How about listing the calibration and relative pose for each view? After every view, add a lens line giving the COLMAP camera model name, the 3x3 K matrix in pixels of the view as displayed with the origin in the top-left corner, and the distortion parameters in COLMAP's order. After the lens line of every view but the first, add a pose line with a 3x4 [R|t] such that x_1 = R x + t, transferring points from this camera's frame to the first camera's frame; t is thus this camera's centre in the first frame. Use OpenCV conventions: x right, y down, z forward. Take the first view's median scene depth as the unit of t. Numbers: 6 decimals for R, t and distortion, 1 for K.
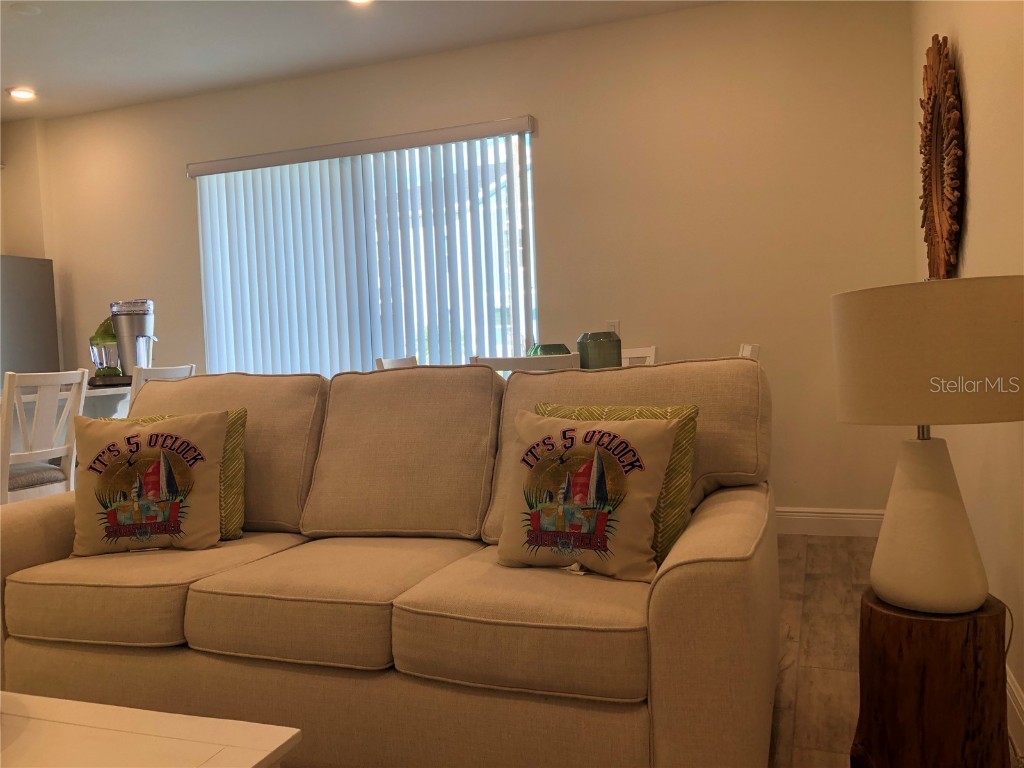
lens RADIAL K [[833.5, 0, 512.5], [0, 833.5, 376.6], [0, 0, 1]] dist [0.009671, 0.006564]
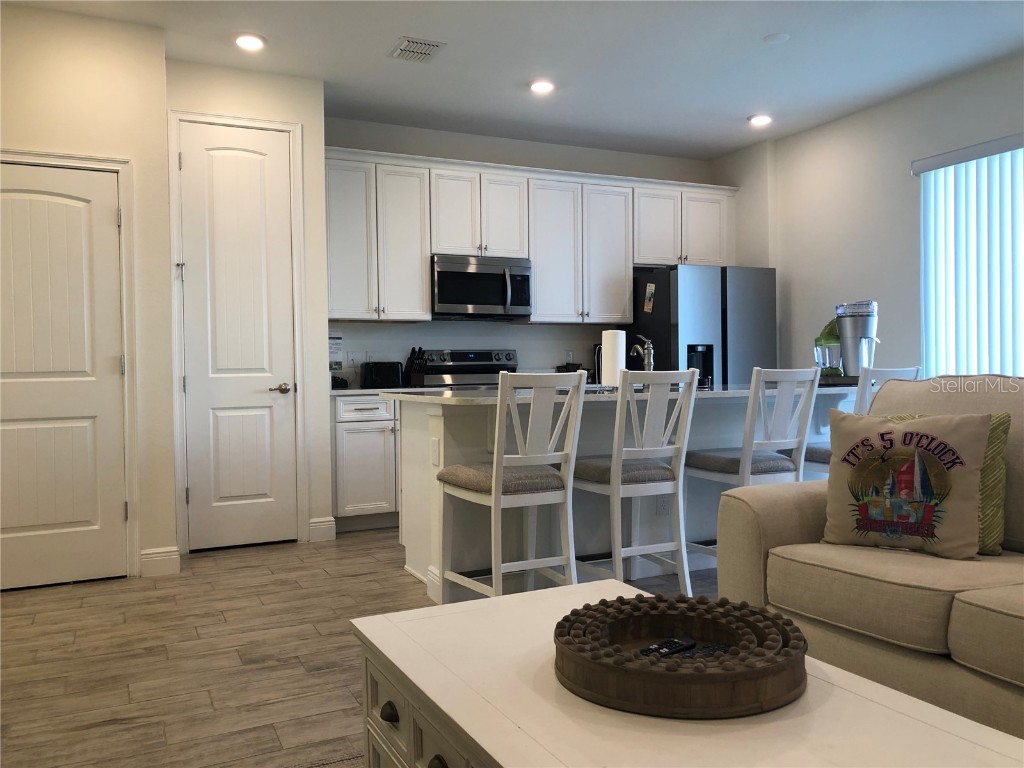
lens RADIAL K [[833.5, 0, 512.5], [0, 833.5, 376.6], [0, 0, 1]] dist [0.009671, 0.006564]
pose [[0.712946, 0.036707, -0.700258, -0.076350], [-0.042625, 0.999051, 0.008971, 0.014477], [0.699922, 0.023452, 0.713834, -0.025583]]
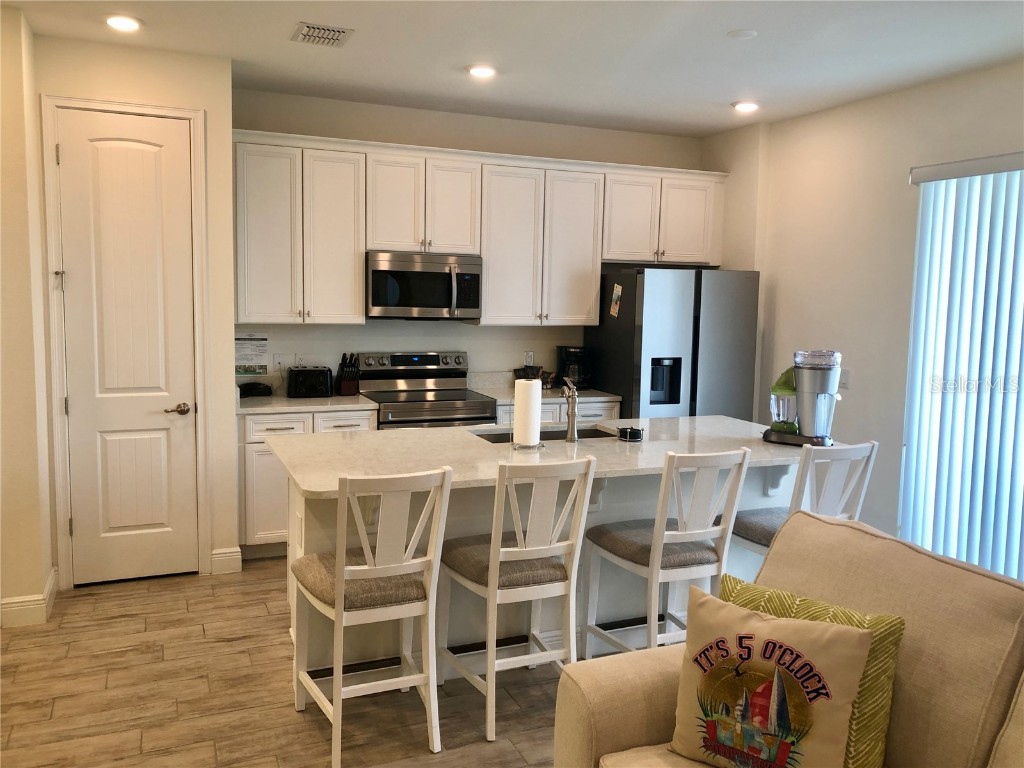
lens RADIAL K [[855.7, 0, 512.0], [0, 855.7, 384.0], [0, 0, 1]] dist [0.002835, 0.015844]
pose [[0.687209, 0.125123, -0.715603, -0.054410], [-0.077834, 0.992067, 0.098716, -0.227398], [0.722278, -0.012140, 0.691496, 0.276354]]
